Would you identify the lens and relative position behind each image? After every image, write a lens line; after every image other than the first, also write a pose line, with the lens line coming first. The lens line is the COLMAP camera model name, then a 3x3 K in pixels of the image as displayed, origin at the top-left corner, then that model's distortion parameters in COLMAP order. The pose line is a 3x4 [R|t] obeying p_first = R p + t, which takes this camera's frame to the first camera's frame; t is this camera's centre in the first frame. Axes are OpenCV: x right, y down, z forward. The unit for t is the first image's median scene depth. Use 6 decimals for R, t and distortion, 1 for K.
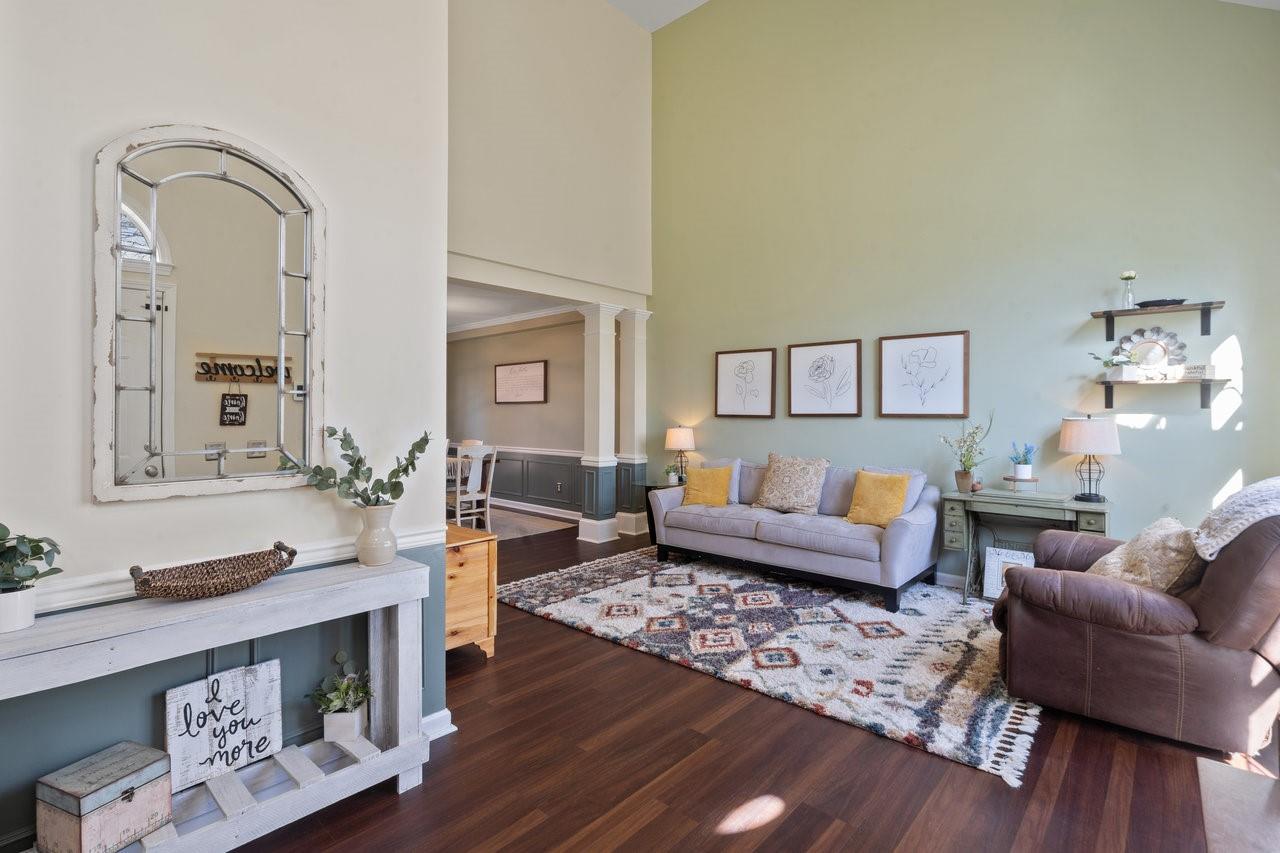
lens RADIAL K [[591.5, 0, 618.6], [0, 591.5, 405.8], [0, 0, 1]] dist [-0.003000, 0.000148]
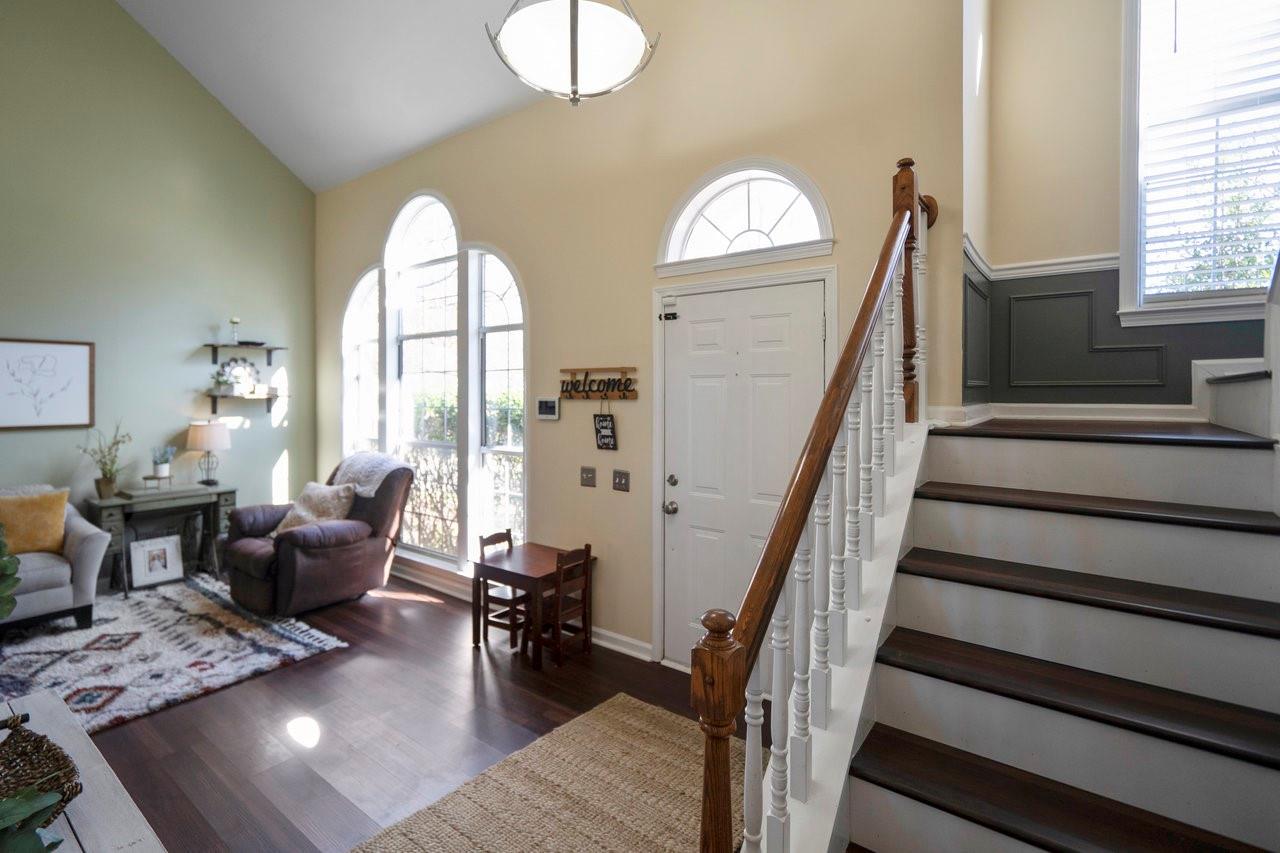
lens RADIAL K [[605.5, 0, 632.0], [0, 605.5, 387.1], [0, 0, 1]] dist [-0.001243, -0.000016]
pose [[-0.100112, -0.000270, 0.994976, -0.640666], [-0.009814, 0.999952, -0.000716, -0.066483], [-0.994928, -0.009836, -0.100109, 0.190818]]
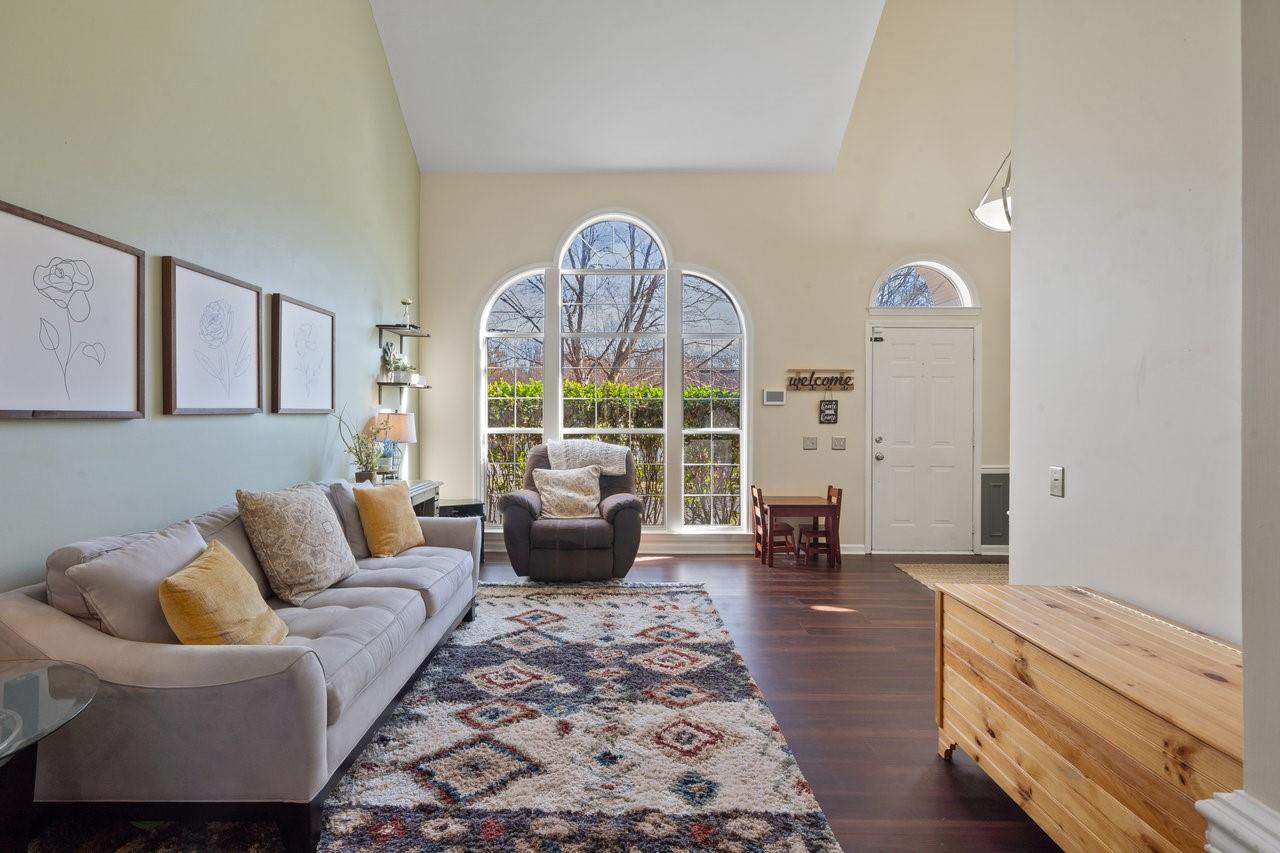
lens RADIAL K [[607.0, 0, 619.1], [0, 607.0, 407.4], [0, 0, 1]] dist [-0.003186, -0.000251]
pose [[-0.682072, 0.001202, 0.731284, -0.400731], [-0.013811, 0.999799, -0.014525, 0.021488], [-0.731154, -0.020007, -0.681919, 1.490607]]
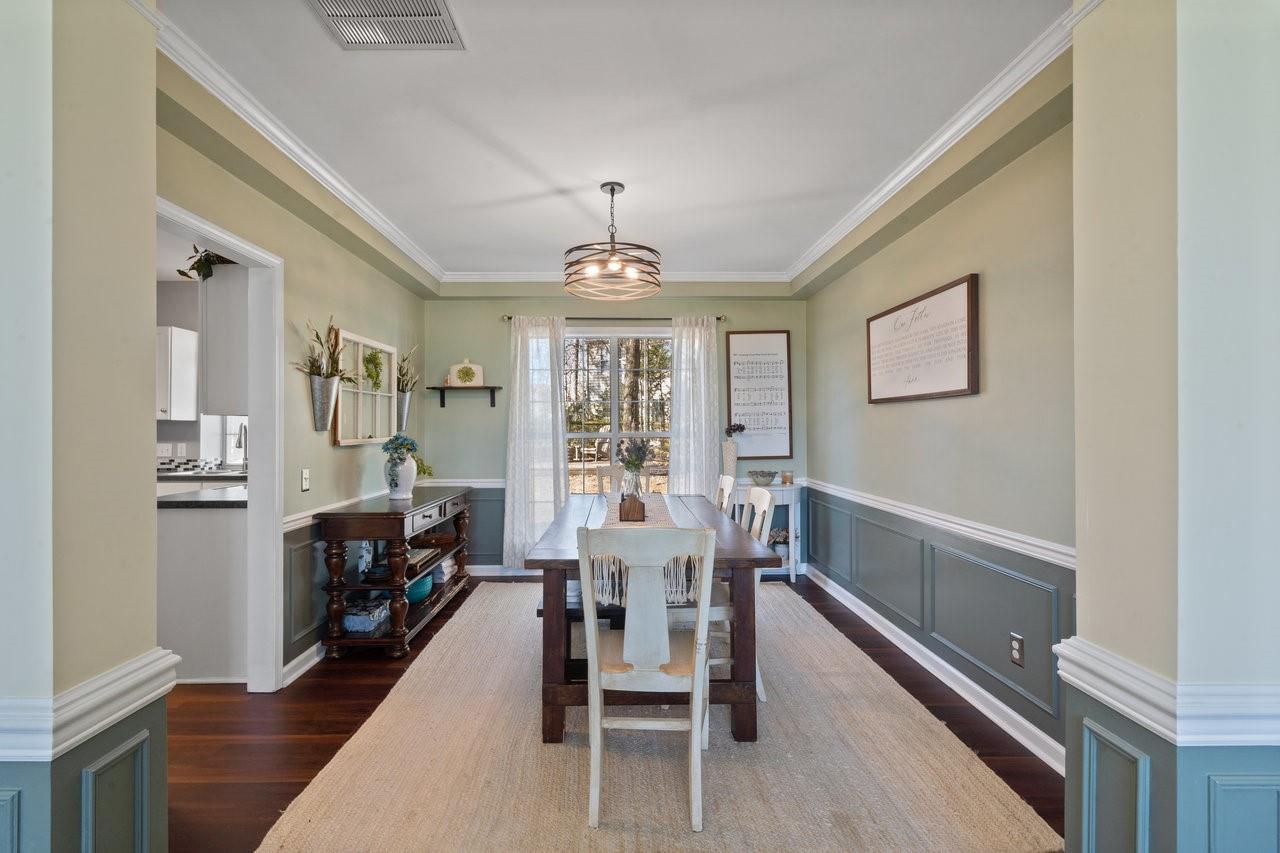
lens RADIAL K [[586.4, 0, 621.1], [0, 586.4, 423.9], [0, 0, 1]] dist [-0.001173, 0.000032]
pose [[0.694115, -0.006250, -0.719837, -0.036101], [0.013383, 0.999902, 0.004223, 0.018856], [0.719740, -0.012565, 0.694130, 1.219875]]
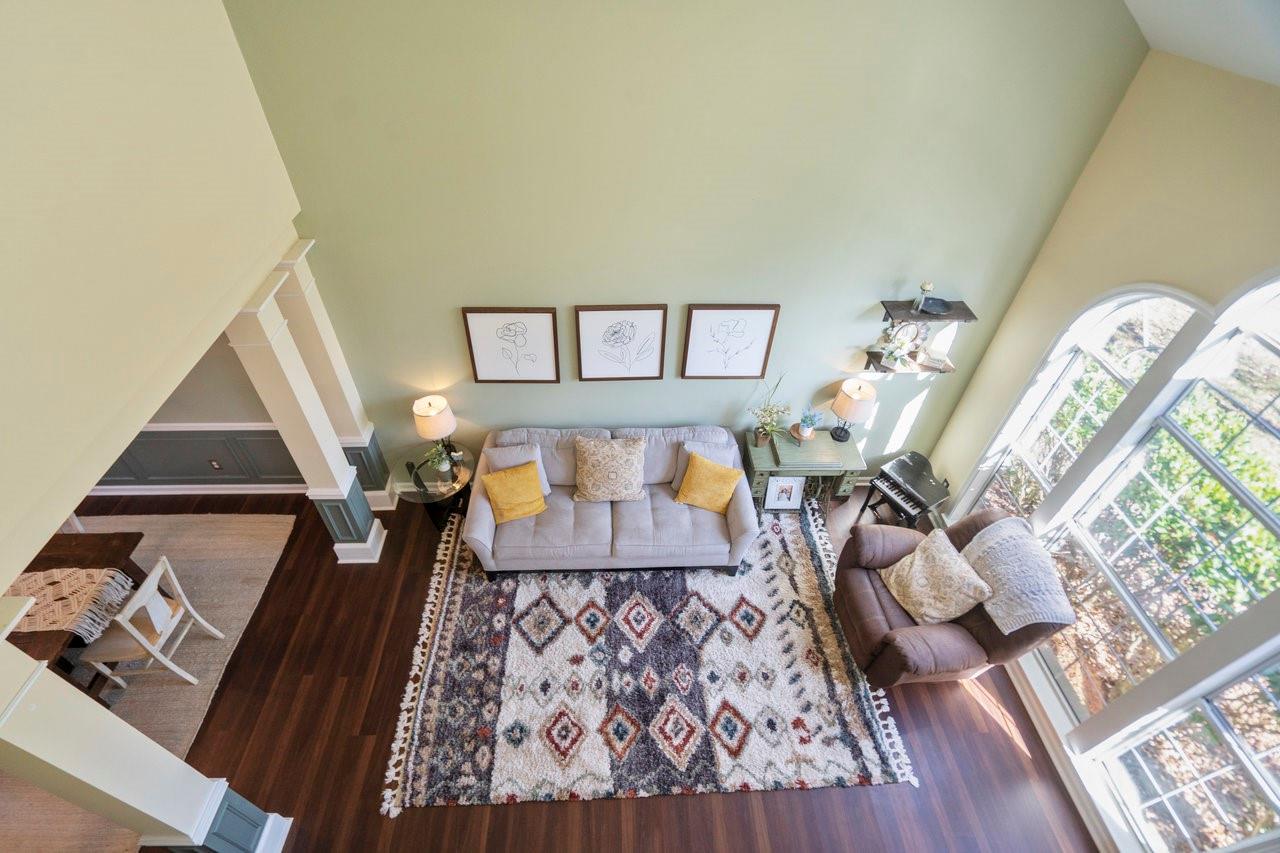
lens RADIAL K [[582.8, 0, 625.8], [0, 582.8, 427.9], [0, 0, 1]] dist [-0.004359, 0.001196]
pose [[0.706207, -0.477381, 0.522857, -0.192164], [-0.024597, 0.721504, 0.691973, -0.722057], [-0.707578, -0.501537, 0.497789, 0.699911]]
